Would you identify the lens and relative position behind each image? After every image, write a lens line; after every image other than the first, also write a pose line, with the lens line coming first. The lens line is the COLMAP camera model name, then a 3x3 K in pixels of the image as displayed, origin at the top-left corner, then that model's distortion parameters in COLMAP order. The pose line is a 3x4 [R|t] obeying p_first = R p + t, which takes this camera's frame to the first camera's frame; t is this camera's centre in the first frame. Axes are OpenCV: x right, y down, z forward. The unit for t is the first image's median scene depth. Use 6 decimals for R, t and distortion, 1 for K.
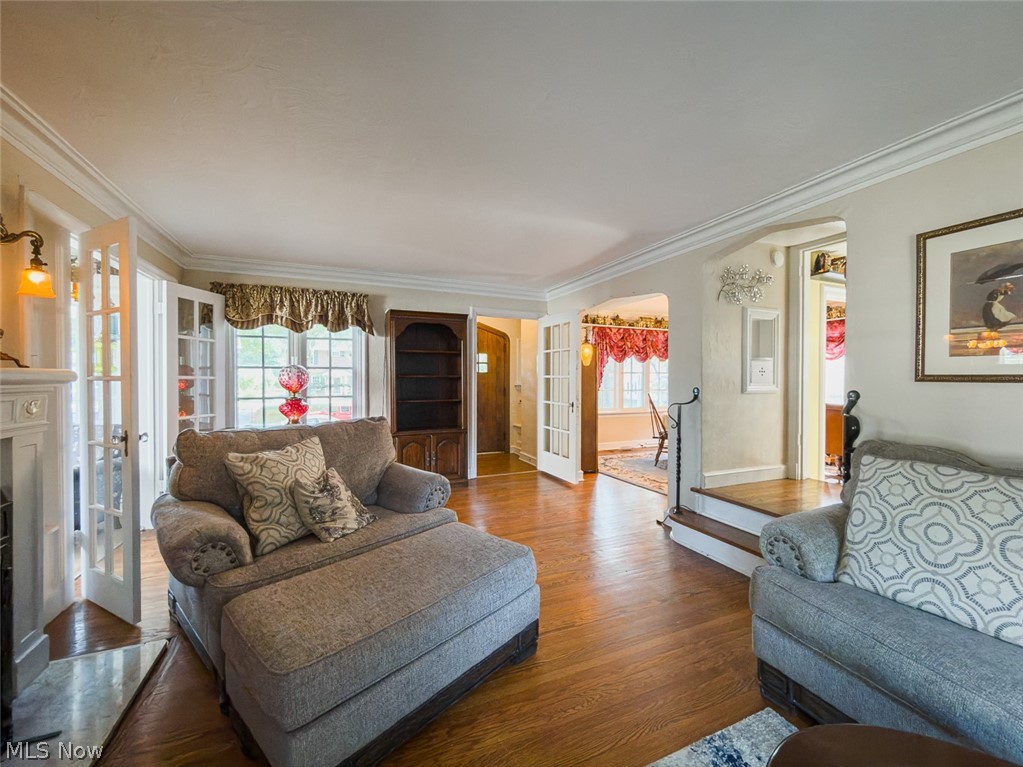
lens RADIAL K [[410.3, 0, 514.6], [0, 410.3, 380.1], [0, 0, 1]] dist [-0.000667, -0.000012]
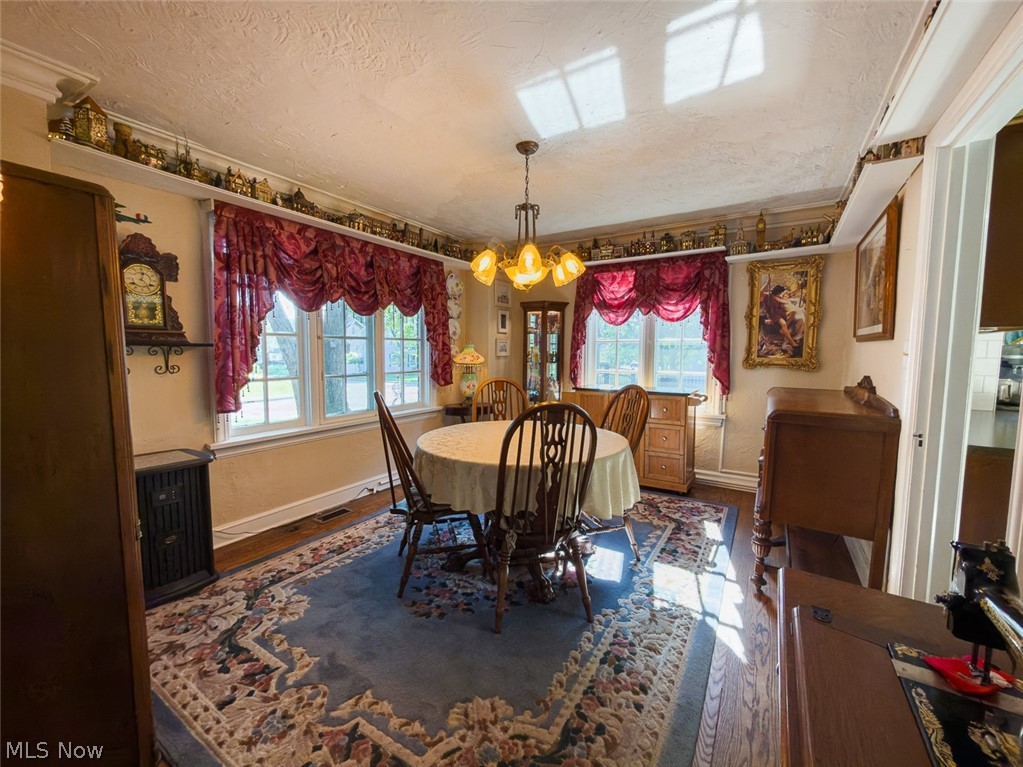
lens RADIAL K [[410.3, 0, 513.7], [0, 410.3, 383.9], [0, 0, 1]] dist [-0.000667, -0.000012]
pose [[0.819896, -0.041599, 0.570999, 0.185953], [0.002624, 0.997619, 0.068911, 0.002476], [-0.572506, -0.055002, 0.818053, 0.540445]]
